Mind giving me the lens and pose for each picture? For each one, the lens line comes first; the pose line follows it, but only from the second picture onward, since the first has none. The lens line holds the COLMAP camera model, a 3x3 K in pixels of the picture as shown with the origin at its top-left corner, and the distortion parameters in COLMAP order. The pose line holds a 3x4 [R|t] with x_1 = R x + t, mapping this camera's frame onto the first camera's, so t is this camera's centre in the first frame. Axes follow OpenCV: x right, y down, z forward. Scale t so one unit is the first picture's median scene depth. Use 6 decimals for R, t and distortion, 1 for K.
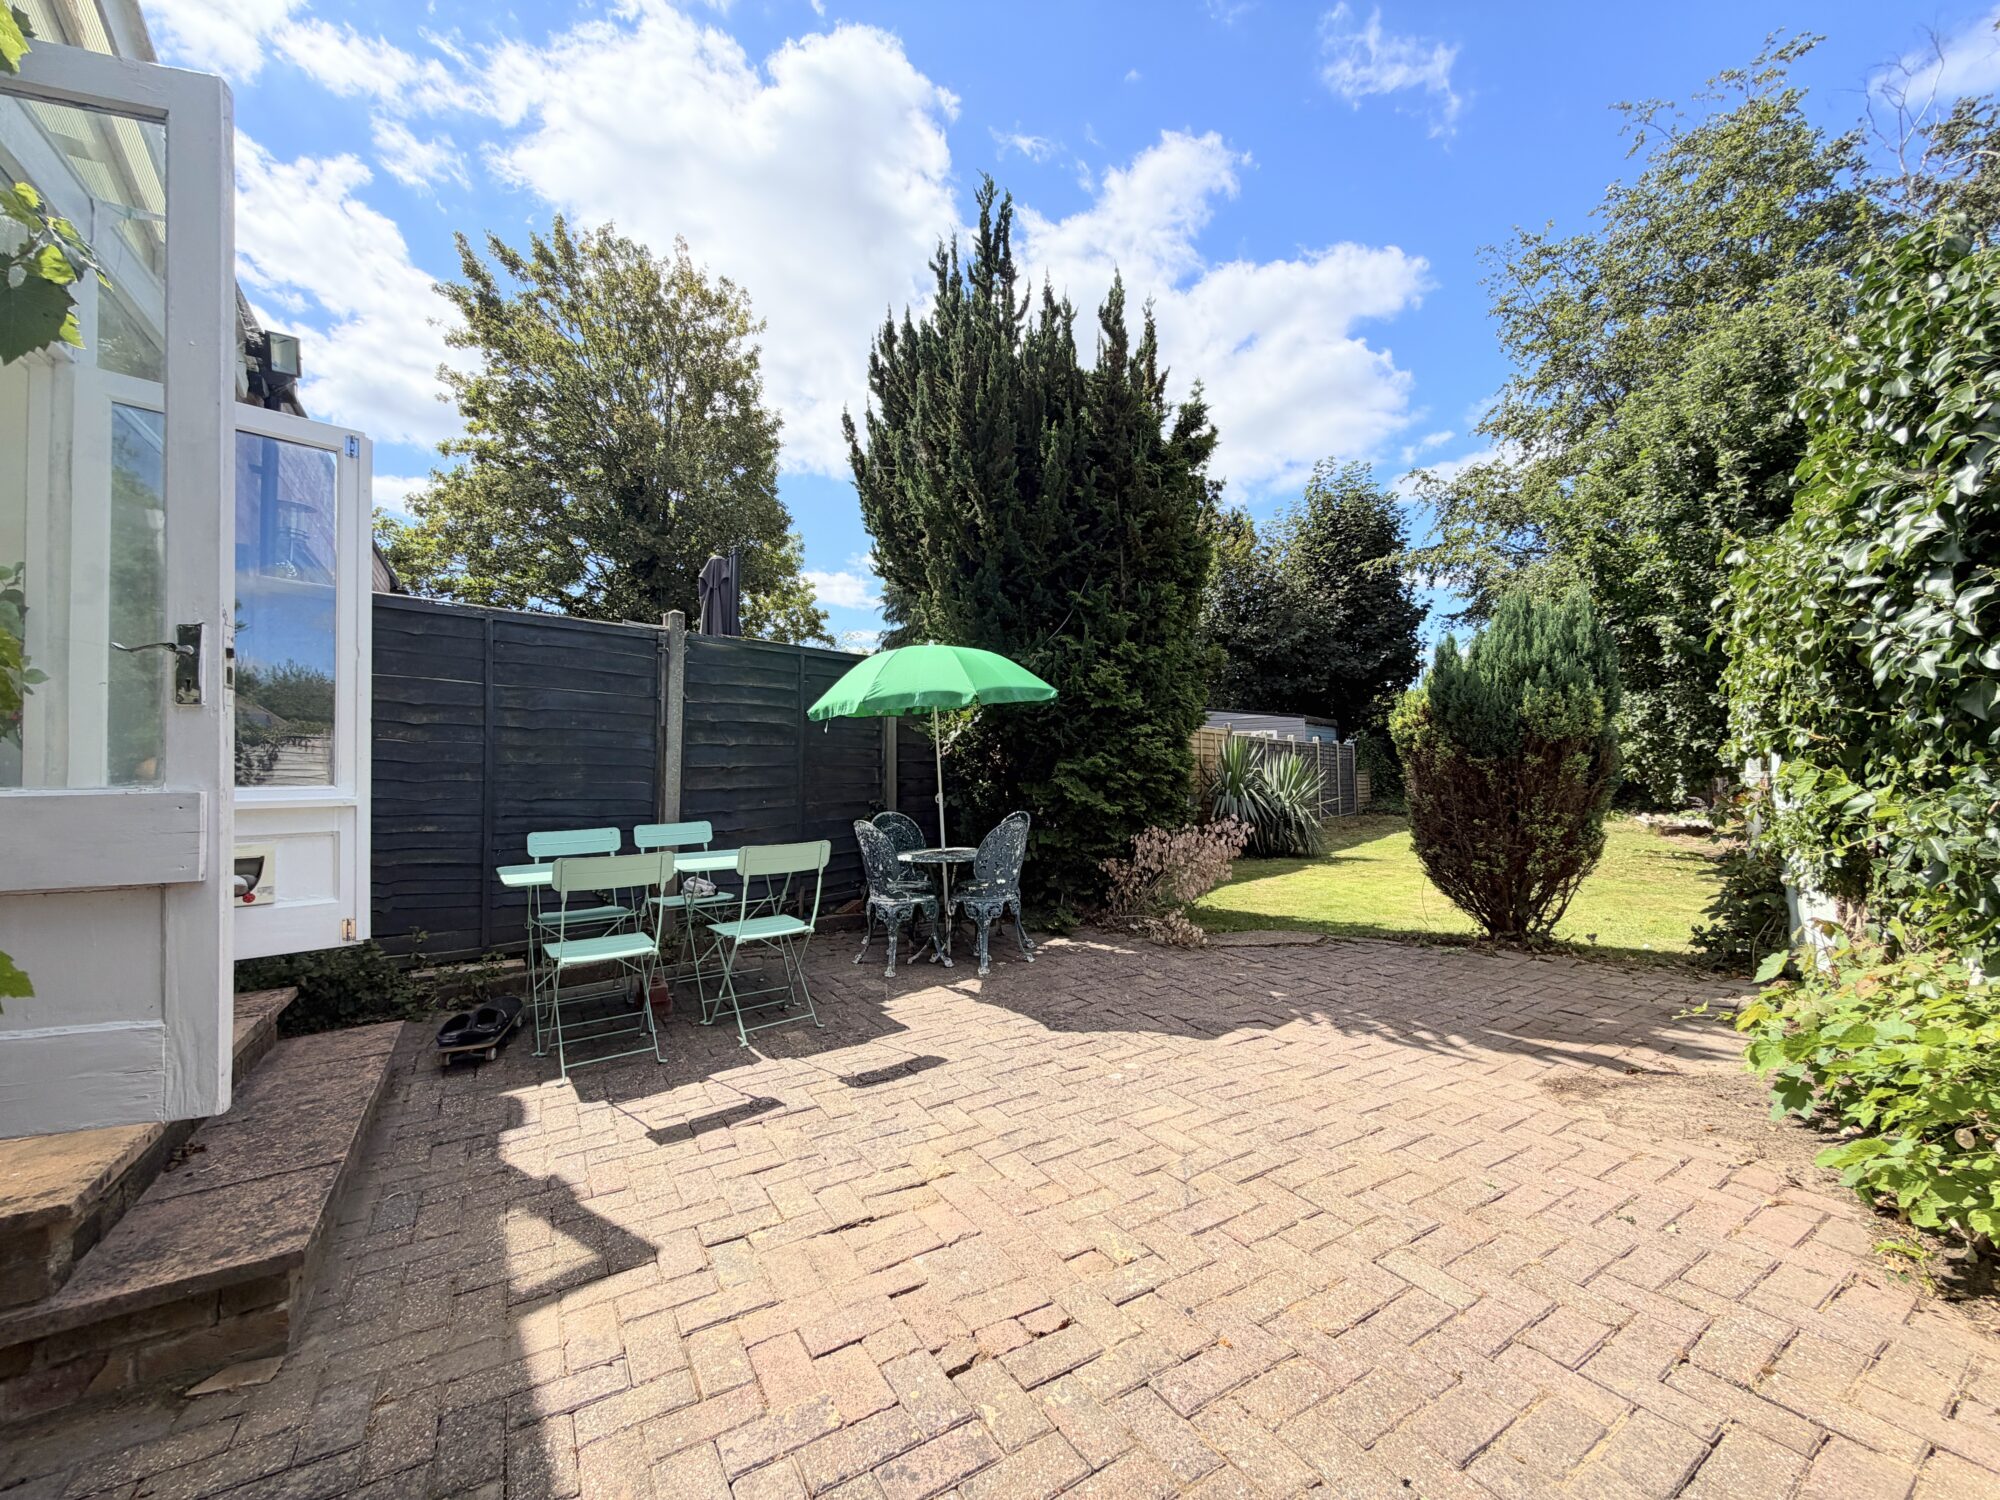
lens RADIAL K [[798.4, 0, 1001.0], [0, 798.4, 747.6], [0, 0, 1]] dist [-0.000057, 0.000443]
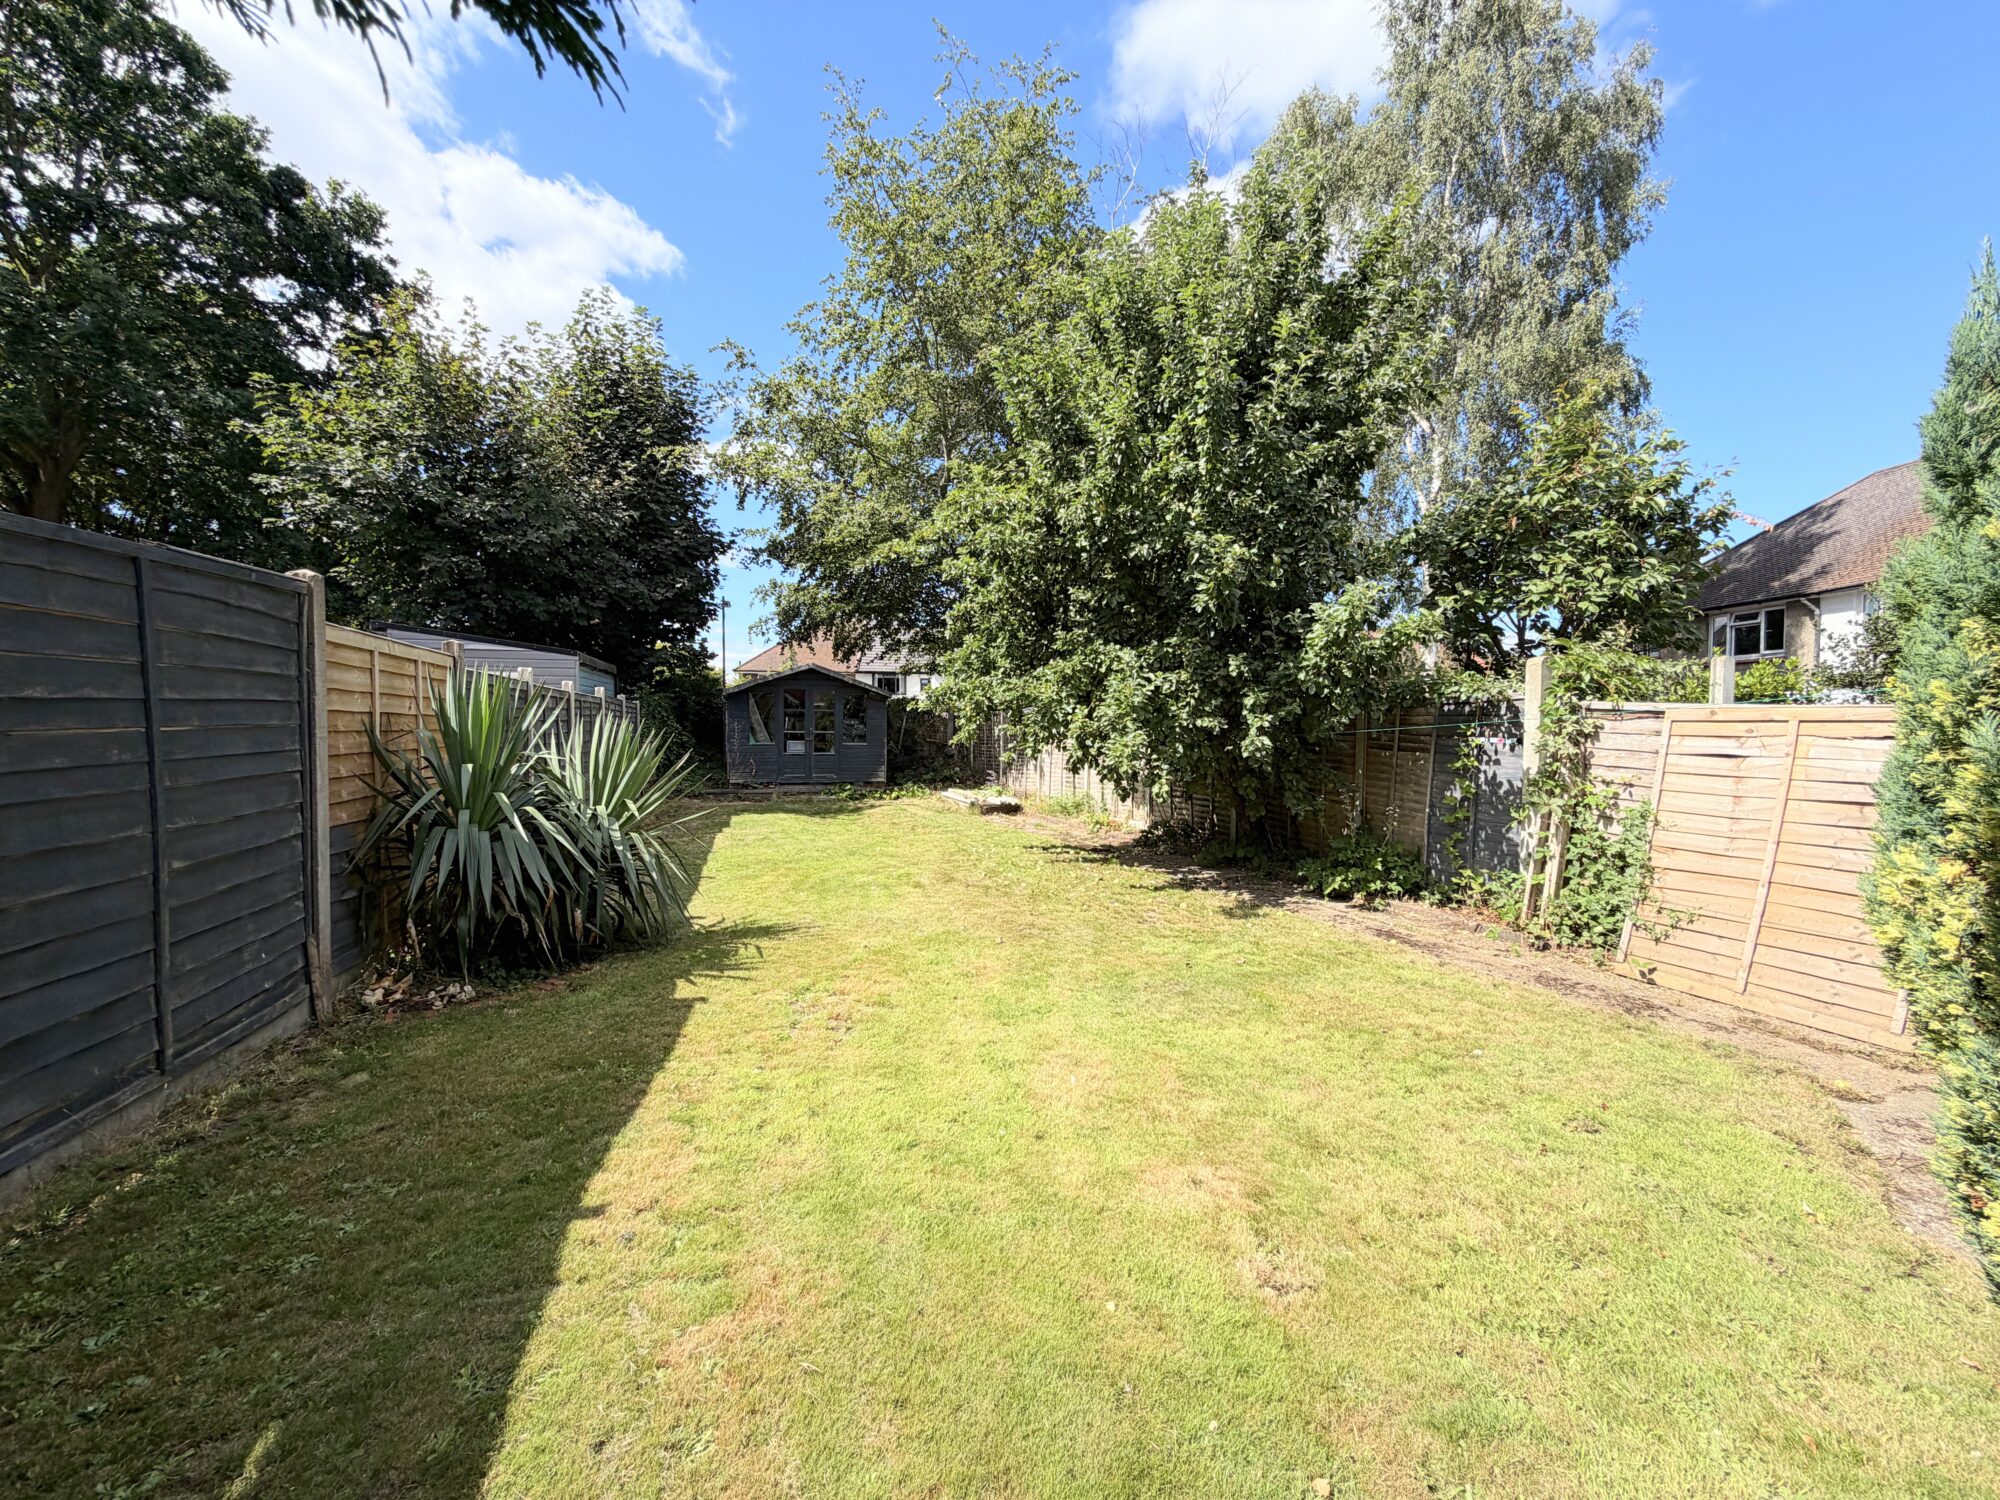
lens RADIAL K [[798.4, 0, 997.1], [0, 798.4, 758.2], [0, 0, 1]] dist [-0.000057, 0.000443]
pose [[0.618356, -0.010275, 0.785831, 0.076083], [-0.040954, 0.998135, 0.045277, 0.000717], [-0.784830, -0.060180, 0.616782, 0.299200]]
